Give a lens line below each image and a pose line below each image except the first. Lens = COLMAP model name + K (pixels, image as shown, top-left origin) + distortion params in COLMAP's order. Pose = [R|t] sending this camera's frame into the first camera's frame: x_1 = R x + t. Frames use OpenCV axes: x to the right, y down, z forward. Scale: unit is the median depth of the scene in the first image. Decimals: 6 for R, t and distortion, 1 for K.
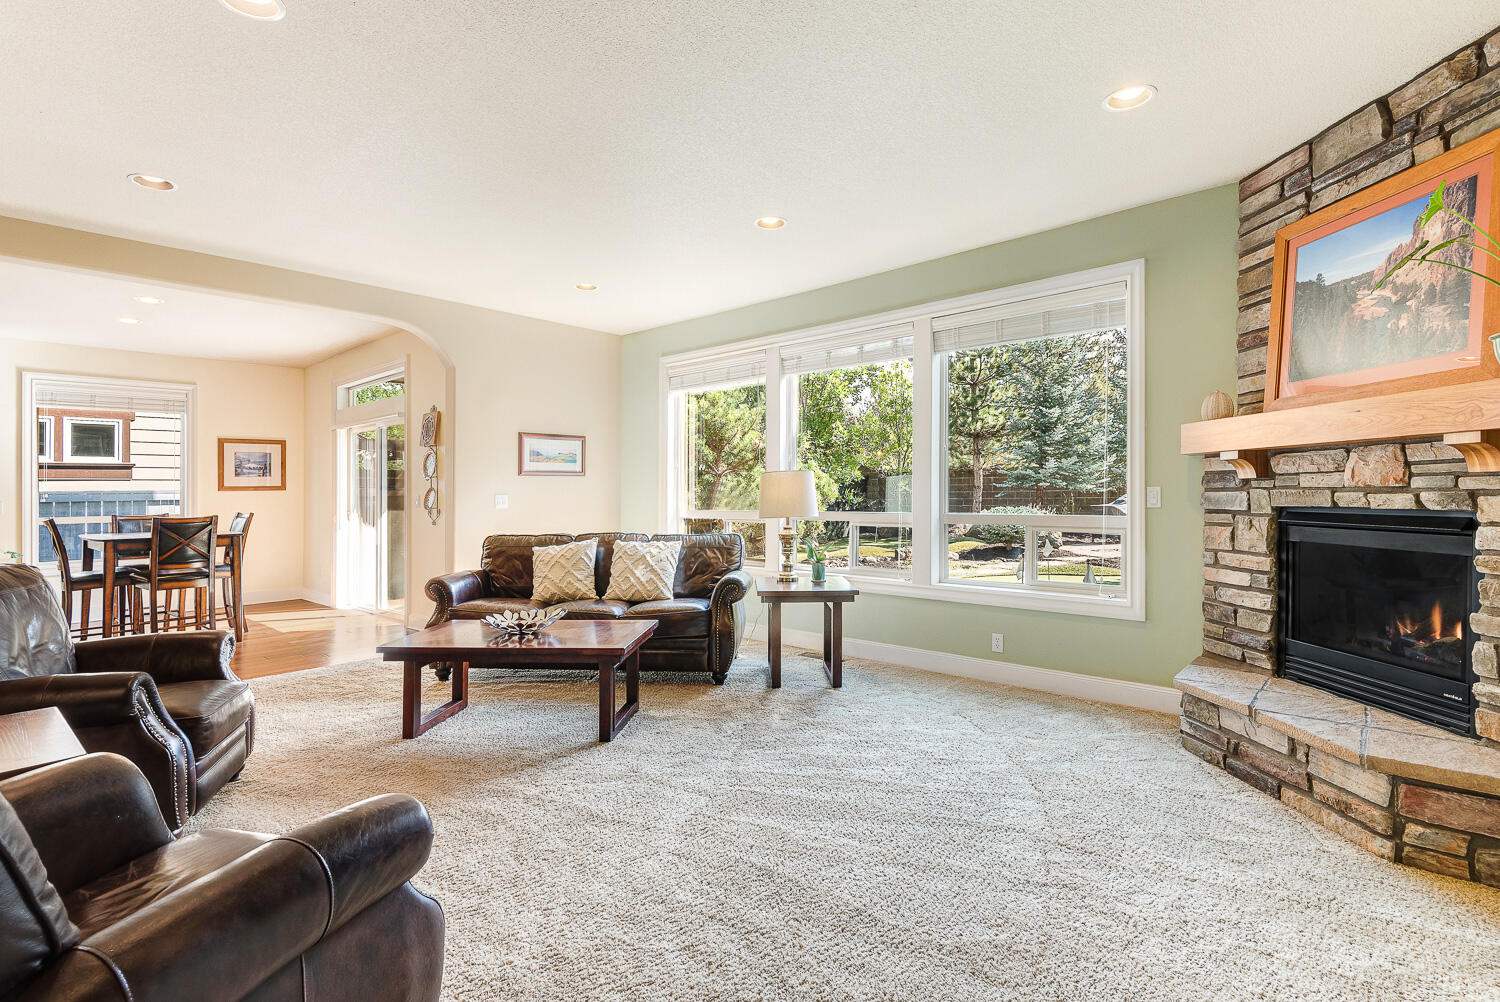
lens RADIAL K [[694.2, 0, 721.8], [0, 694.2, 472.2], [0, 0, 1]] dist [0.002800, -0.004408]
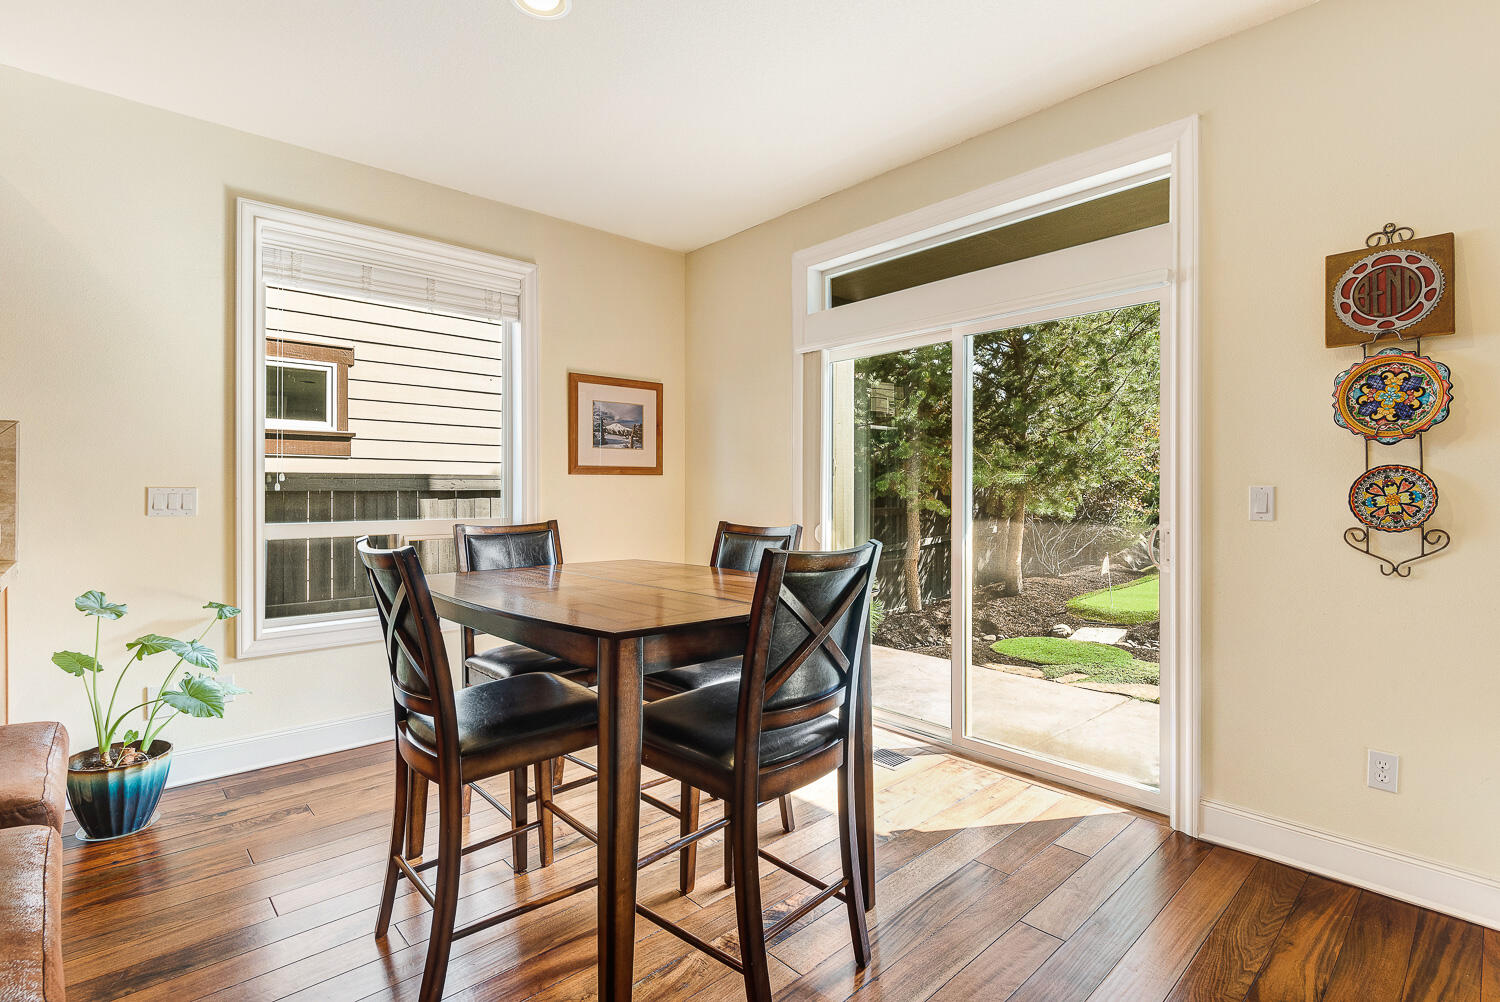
lens RADIAL K [[694.2, 0, 733.7], [0, 694.2, 492.1], [0, 0, 1]] dist [0.002800, -0.004408]
pose [[0.996214, 0.014966, -0.085637, -0.530183], [-0.012392, 0.999458, 0.030511, 0.021604], [0.086048, -0.029335, 0.995859, 0.470211]]
